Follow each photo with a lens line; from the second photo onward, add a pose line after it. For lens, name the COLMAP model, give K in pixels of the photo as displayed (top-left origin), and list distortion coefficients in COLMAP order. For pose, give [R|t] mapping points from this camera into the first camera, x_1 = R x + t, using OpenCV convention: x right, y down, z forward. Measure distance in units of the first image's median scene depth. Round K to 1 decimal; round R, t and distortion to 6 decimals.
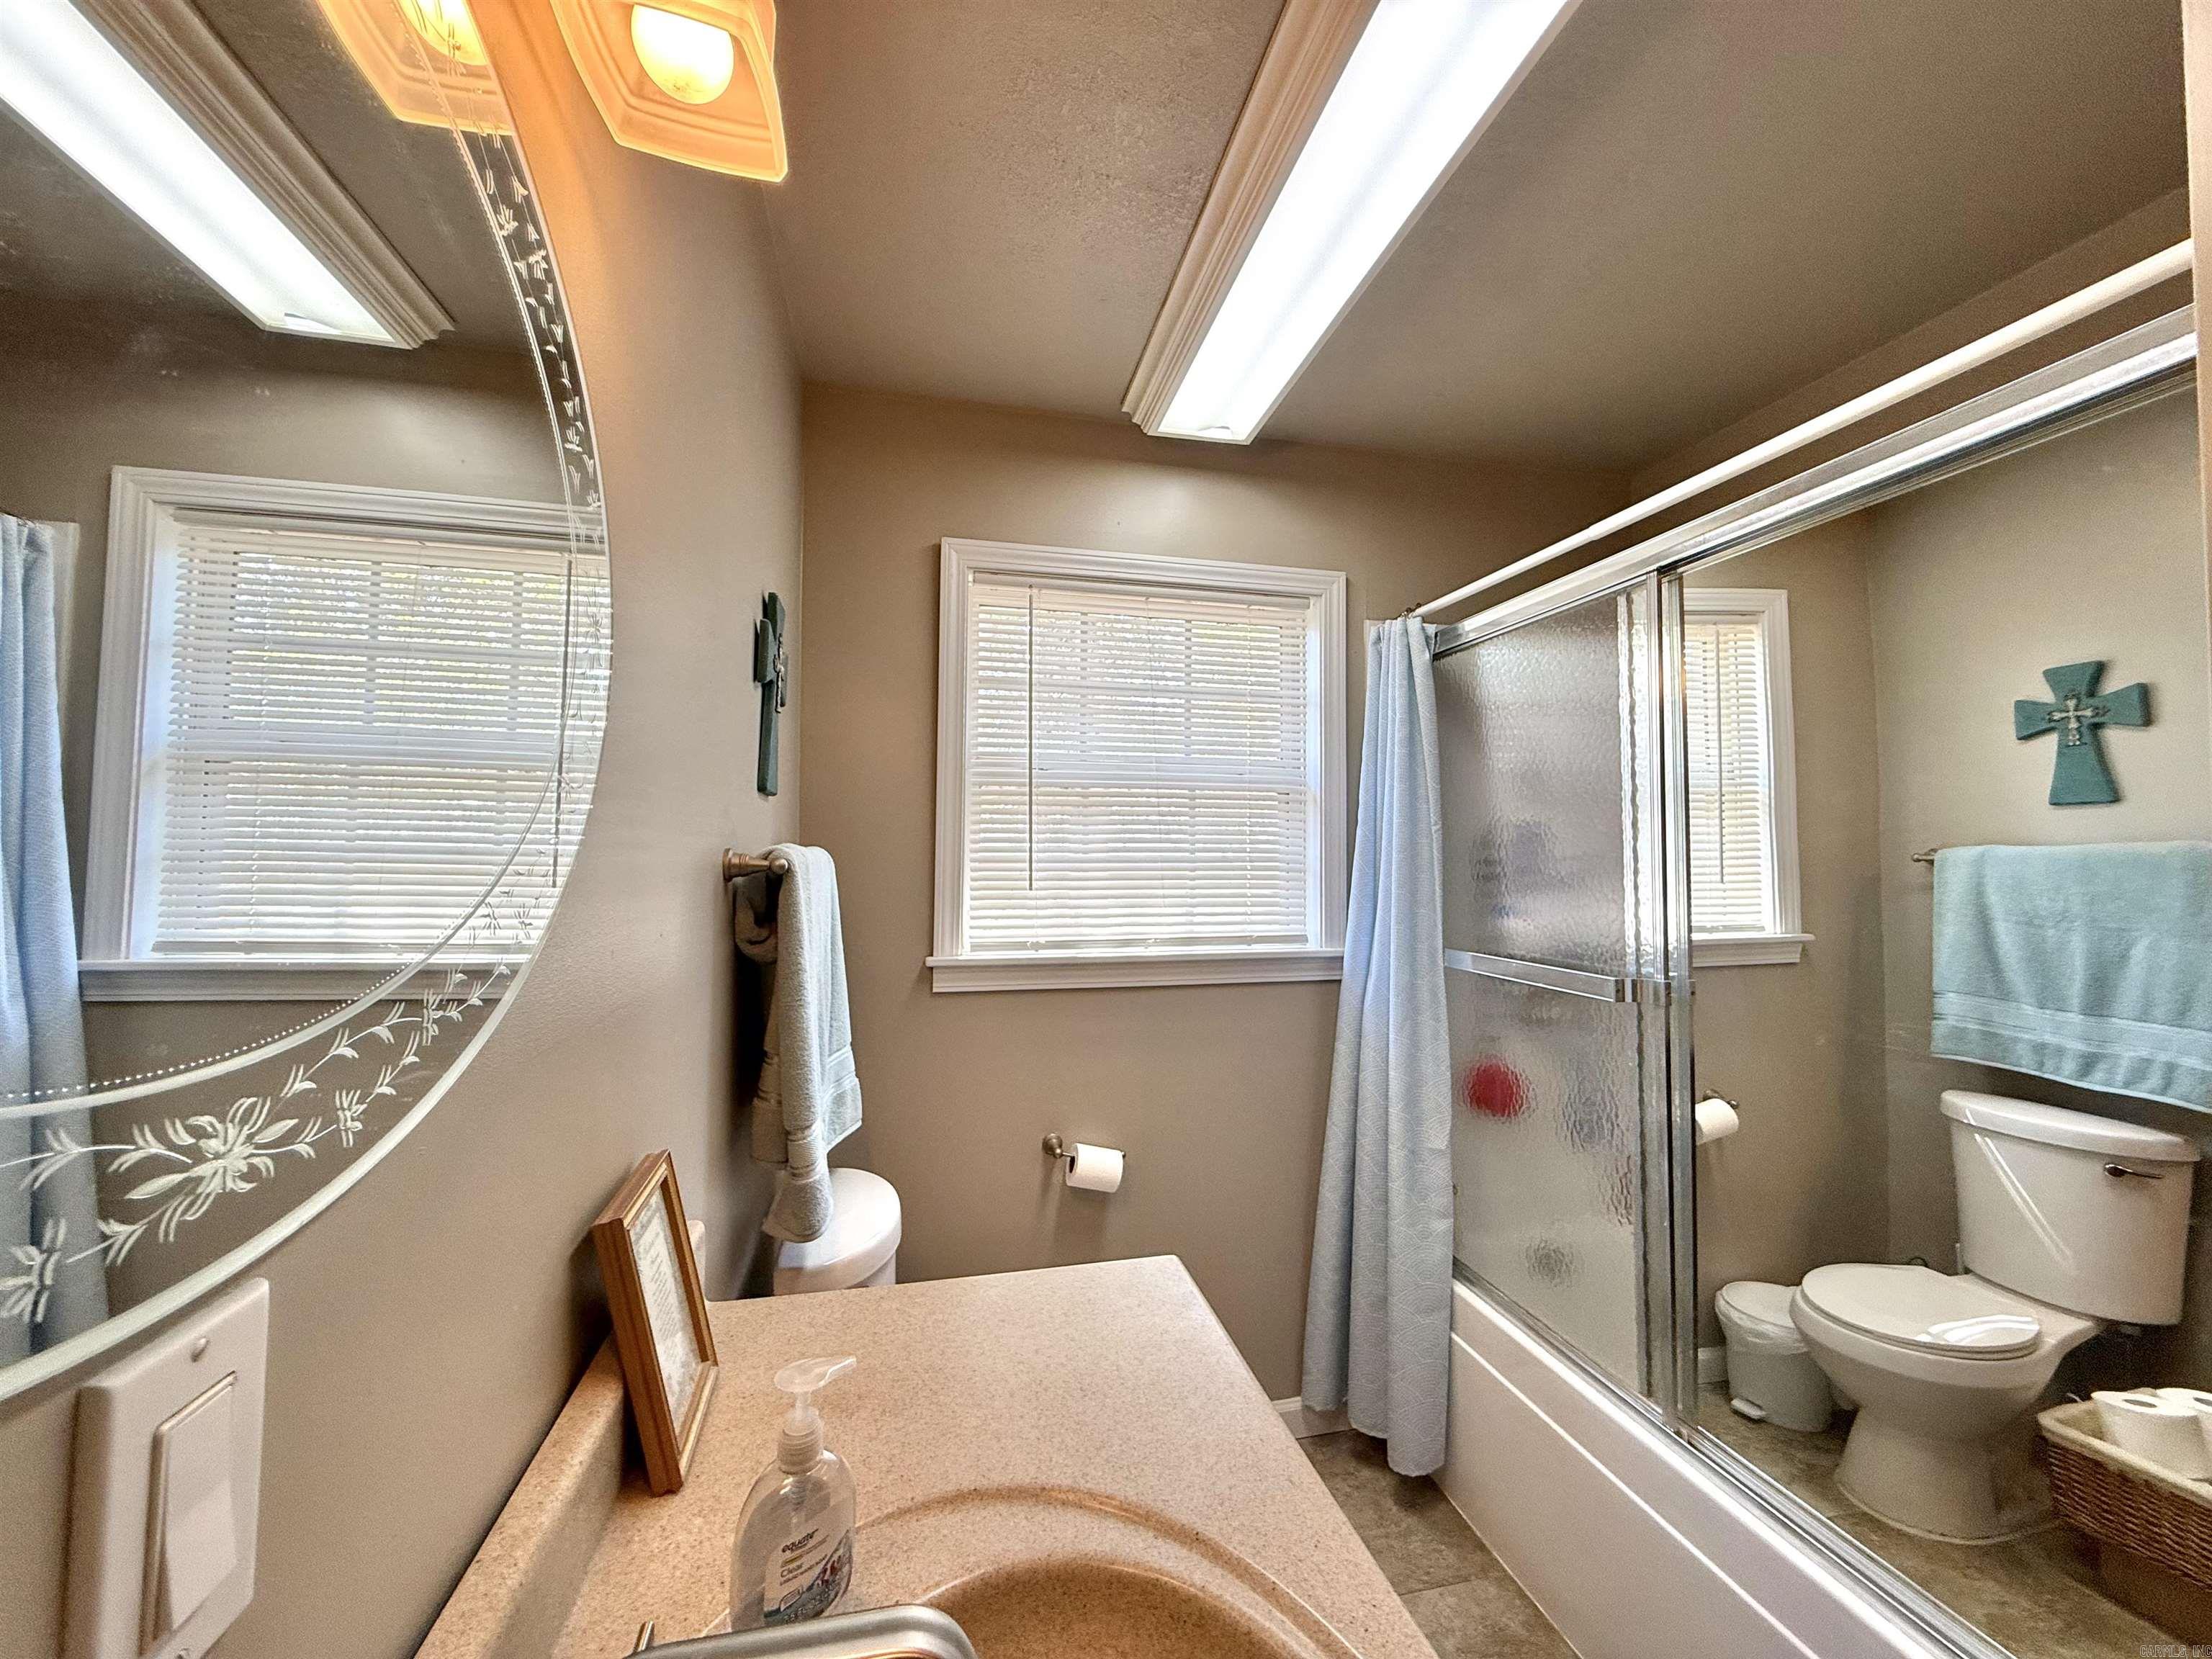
lens RADIAL K [[875.7, 0, 1099.6], [0, 875.7, 820.3], [0, 0, 1]] dist [-0.001235, 0.000045]
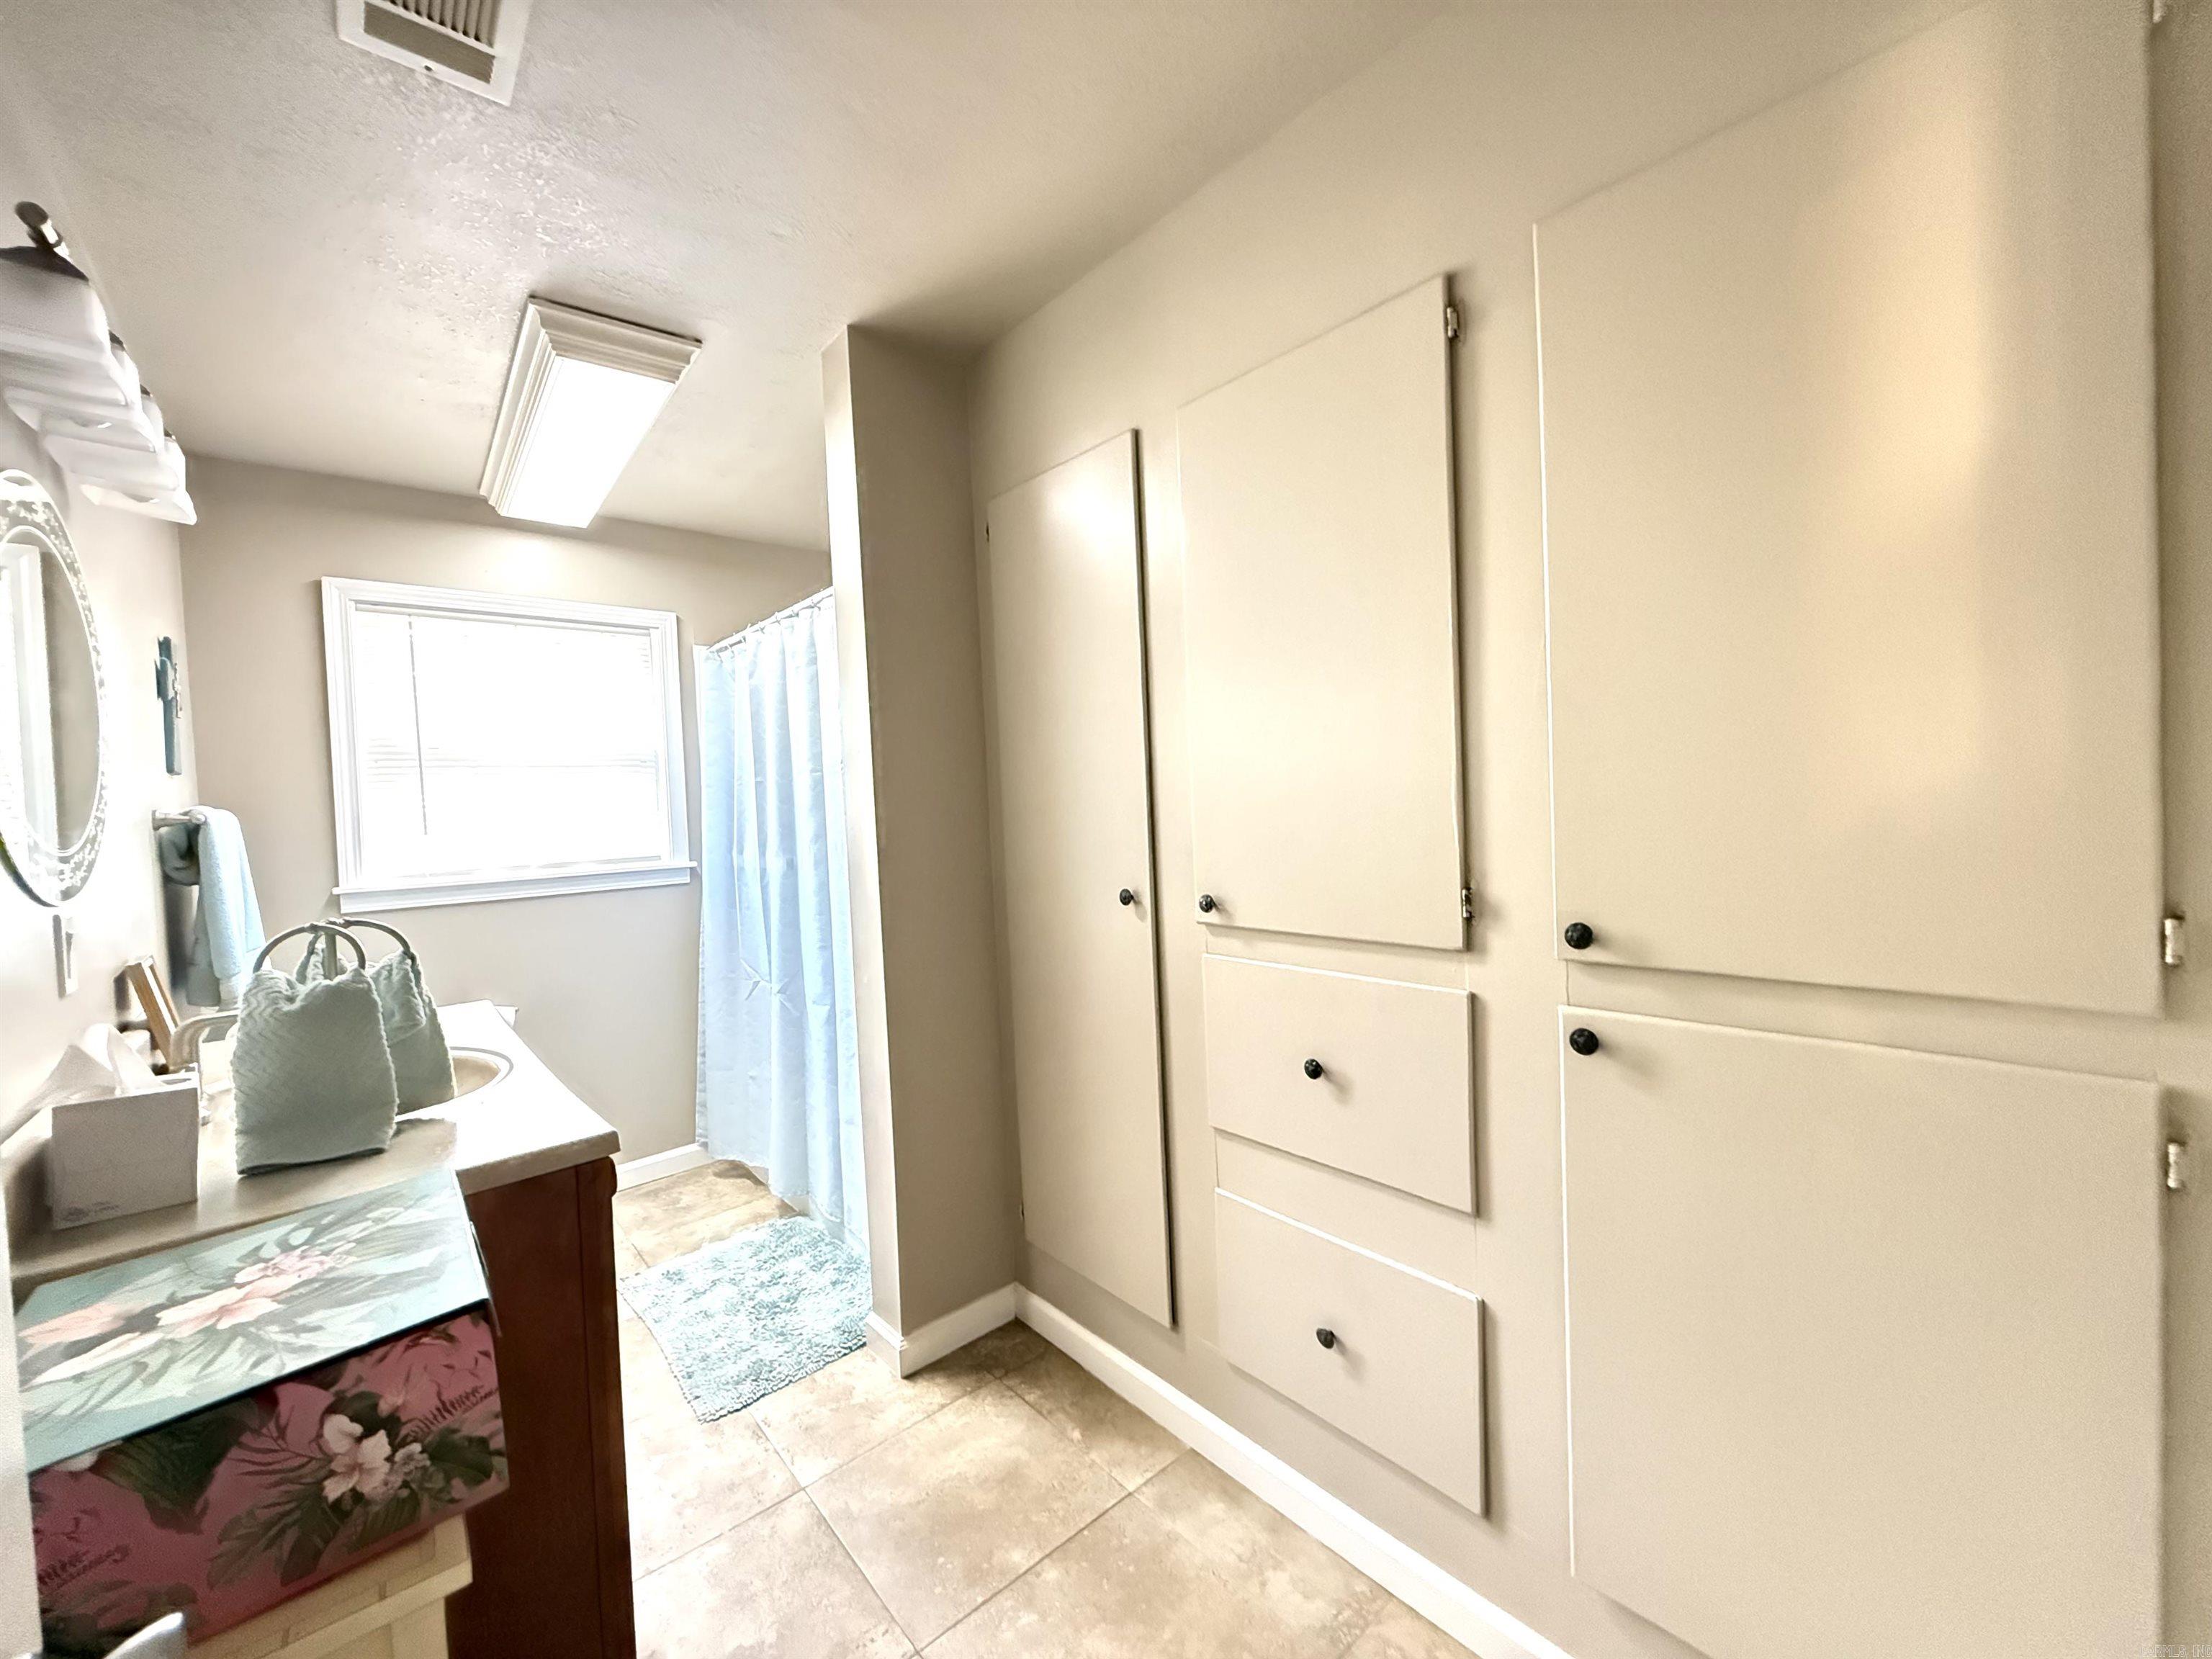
lens RADIAL K [[893.0, 0, 1112.7], [0, 893.0, 828.8], [0, 0, 1]] dist [-0.008236, 0.001197]
pose [[0.879342, -0.054852, 0.473021, 0.225442], [0.025858, 0.997378, 0.067587, 0.000739], [-0.475488, -0.047200, 0.878455, -0.804935]]
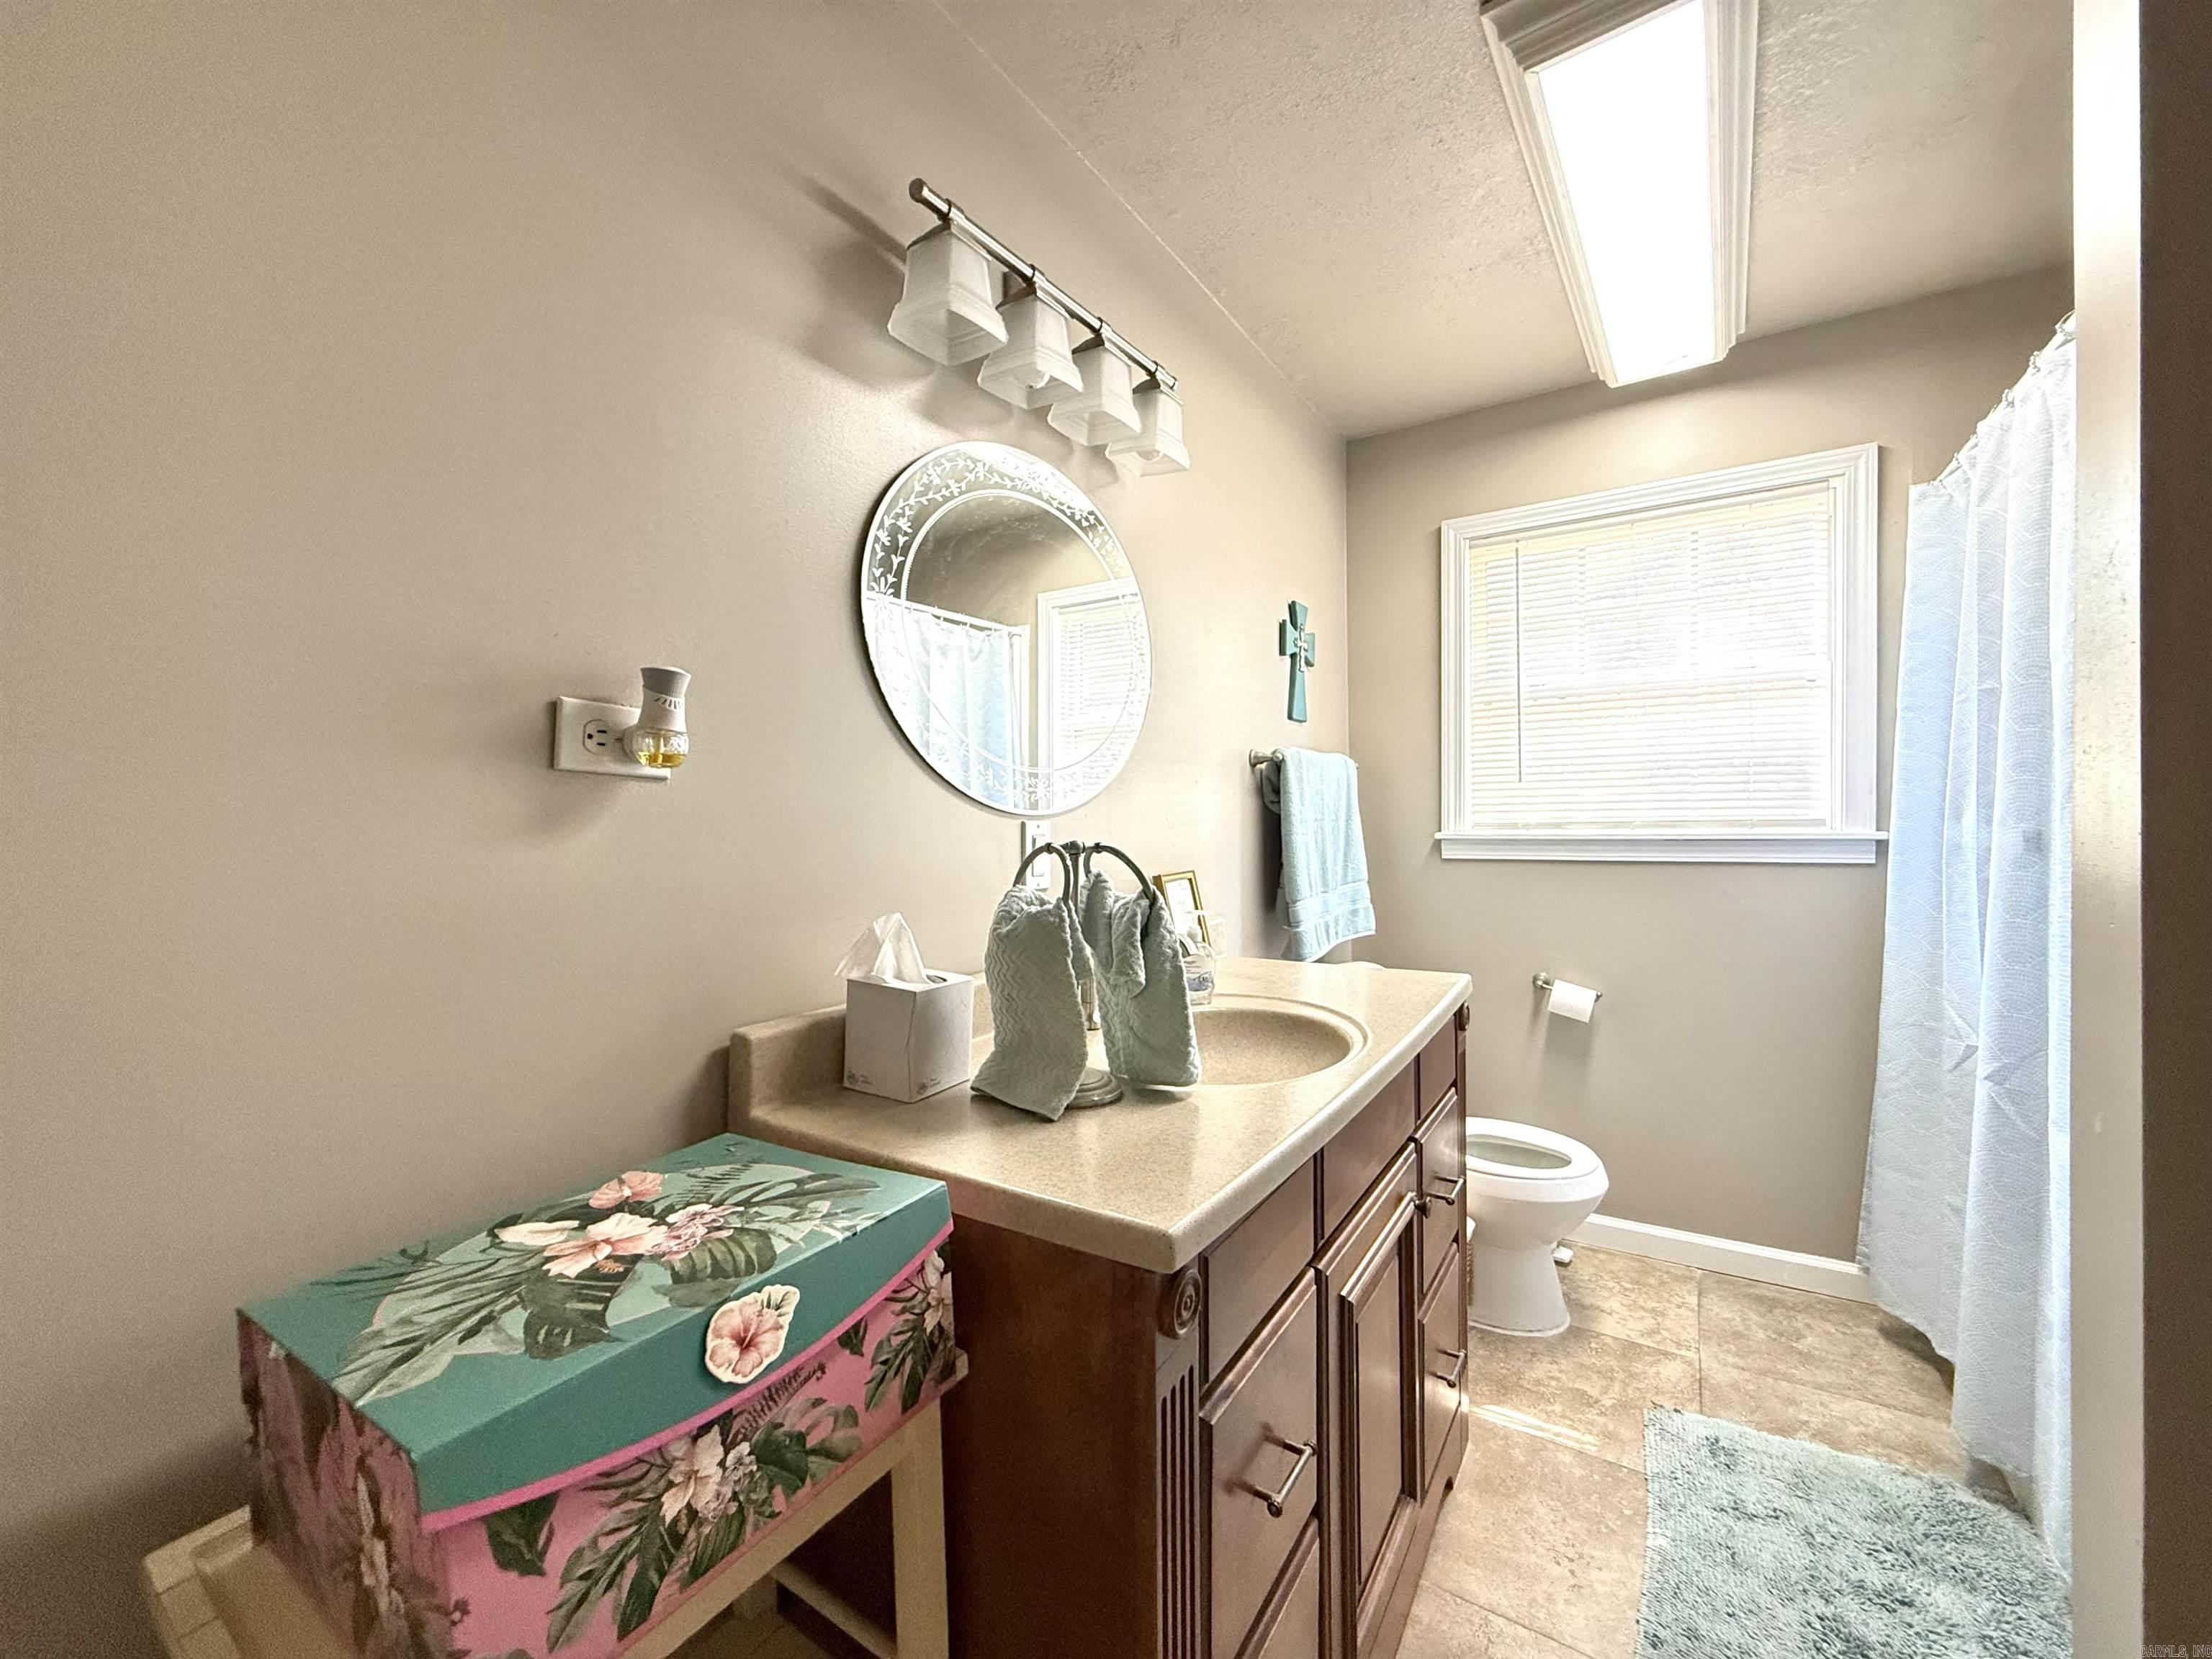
lens RADIAL K [[893.0, 0, 1112.7], [0, 893.0, 828.8], [0, 0, 1]] dist [-0.008236, 0.001197]
pose [[0.699587, -0.004873, -0.714530, 0.447985], [0.046747, 0.998147, 0.038963, 0.070604], [0.713016, -0.060660, 0.698519, -0.344583]]
